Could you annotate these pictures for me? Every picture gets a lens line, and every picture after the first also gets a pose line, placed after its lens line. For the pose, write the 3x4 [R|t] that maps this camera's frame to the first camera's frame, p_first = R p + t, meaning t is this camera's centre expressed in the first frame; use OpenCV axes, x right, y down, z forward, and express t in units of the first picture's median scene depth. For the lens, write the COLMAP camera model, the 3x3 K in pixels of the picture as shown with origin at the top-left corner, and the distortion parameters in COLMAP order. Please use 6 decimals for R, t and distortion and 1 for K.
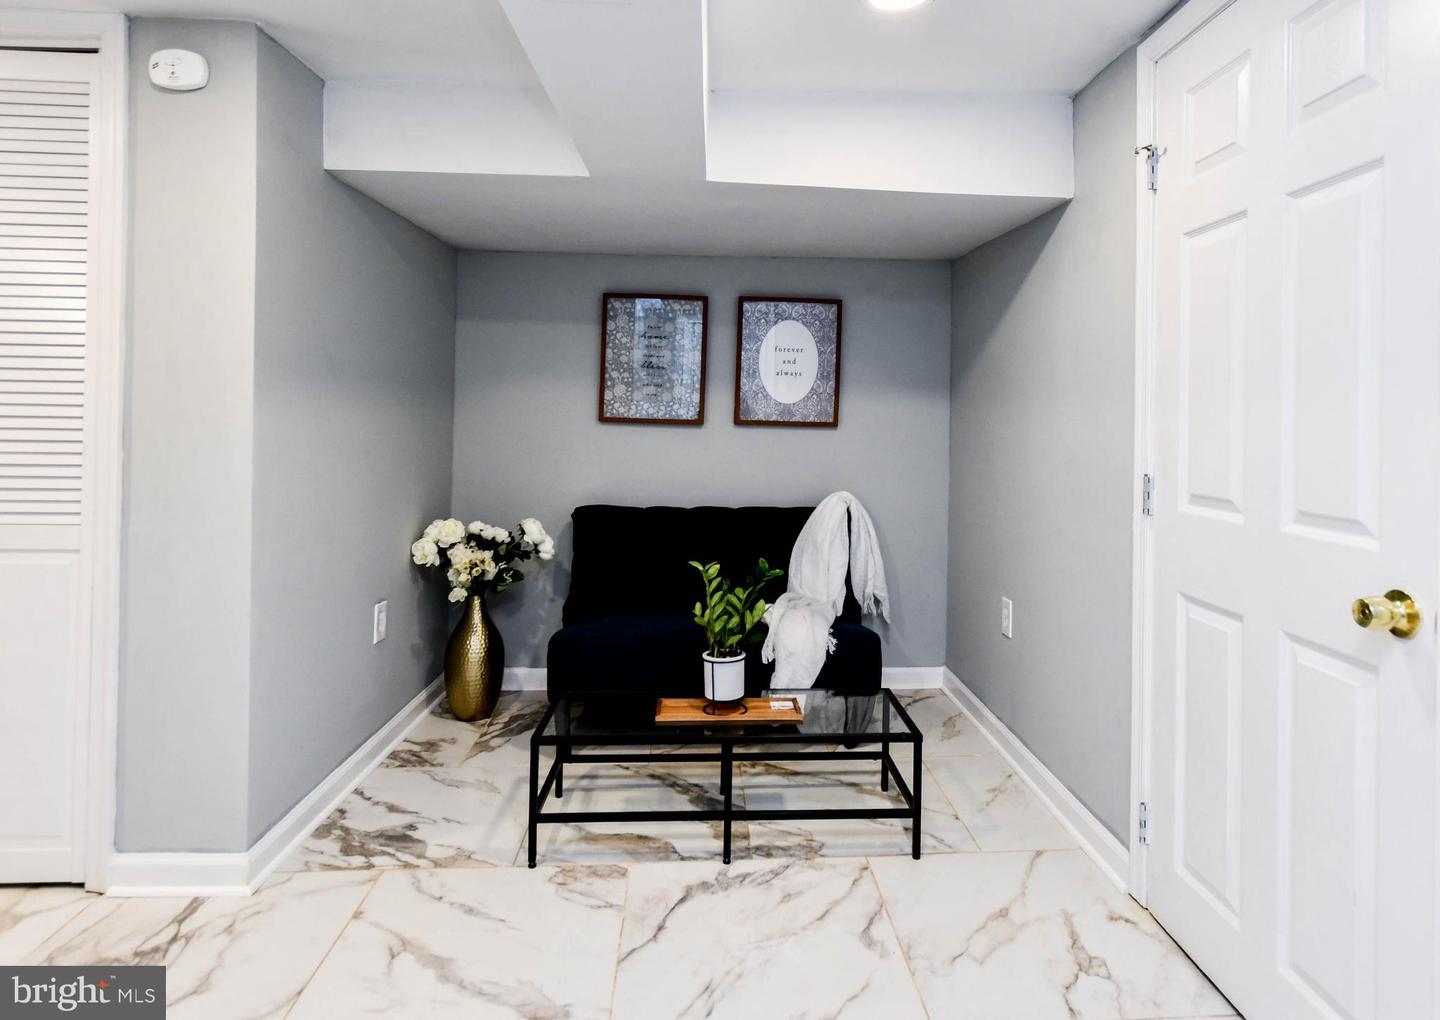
lens RADIAL K [[818.4, 0, 750.0], [0, 818.4, 421.7], [0, 0, 1]] dist [-0.000321, 0.005334]
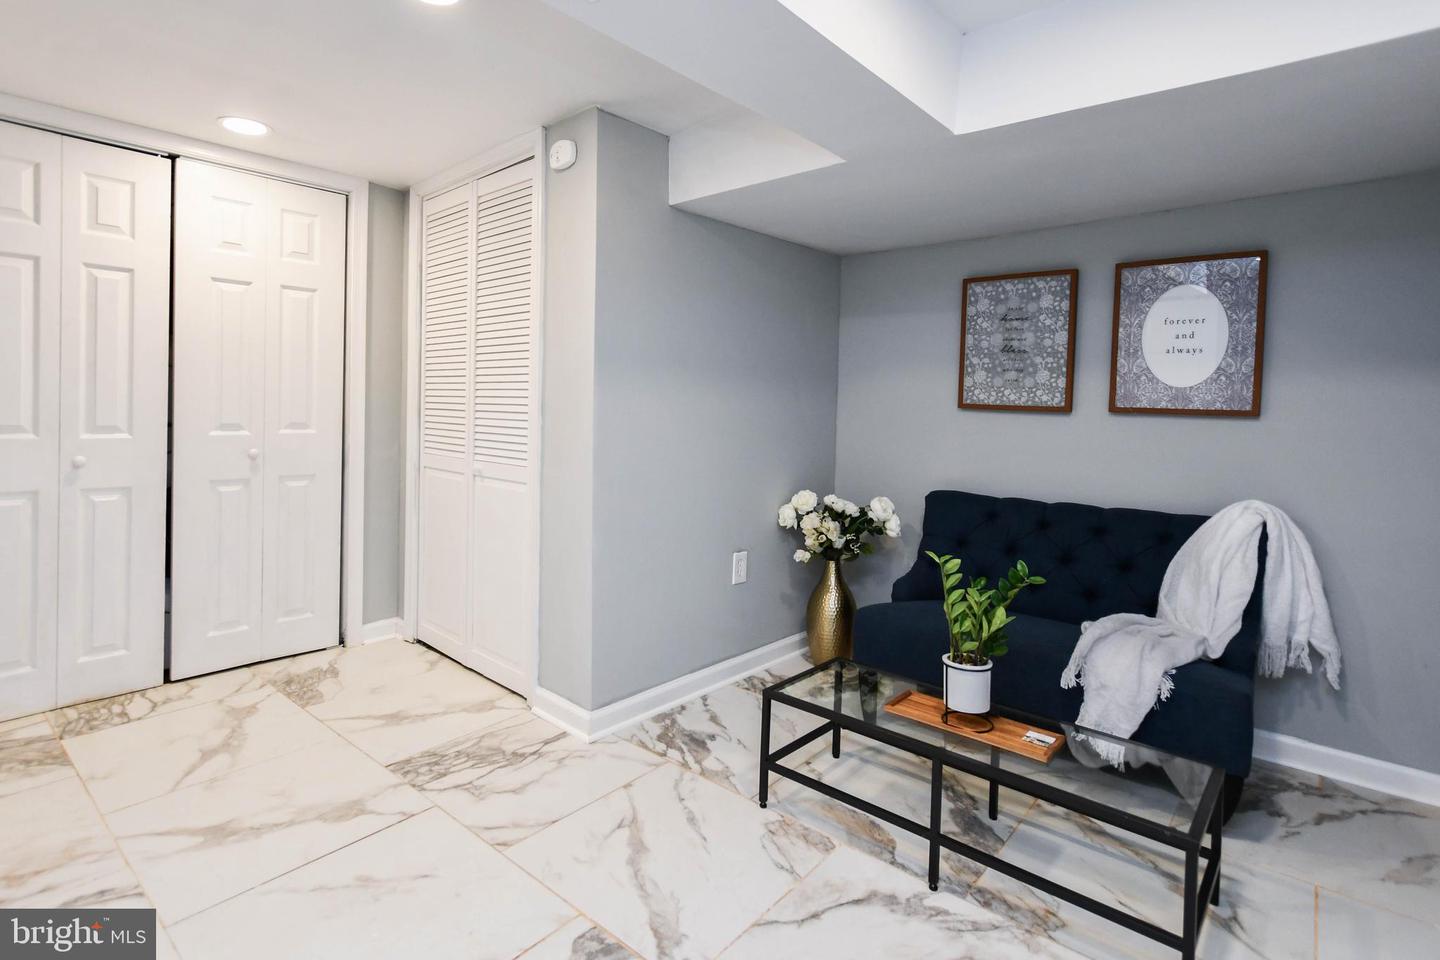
lens RADIAL K [[705.3, 0, 686.8], [0, 705.3, 419.7], [0, 0, 1]] dist [0.001073, -0.000244]
pose [[0.715302, 0.017079, -0.698607, 0.279048], [-0.015907, 0.999840, 0.008156, 0.018733], [0.698634, 0.005279, 0.715459, 0.226375]]
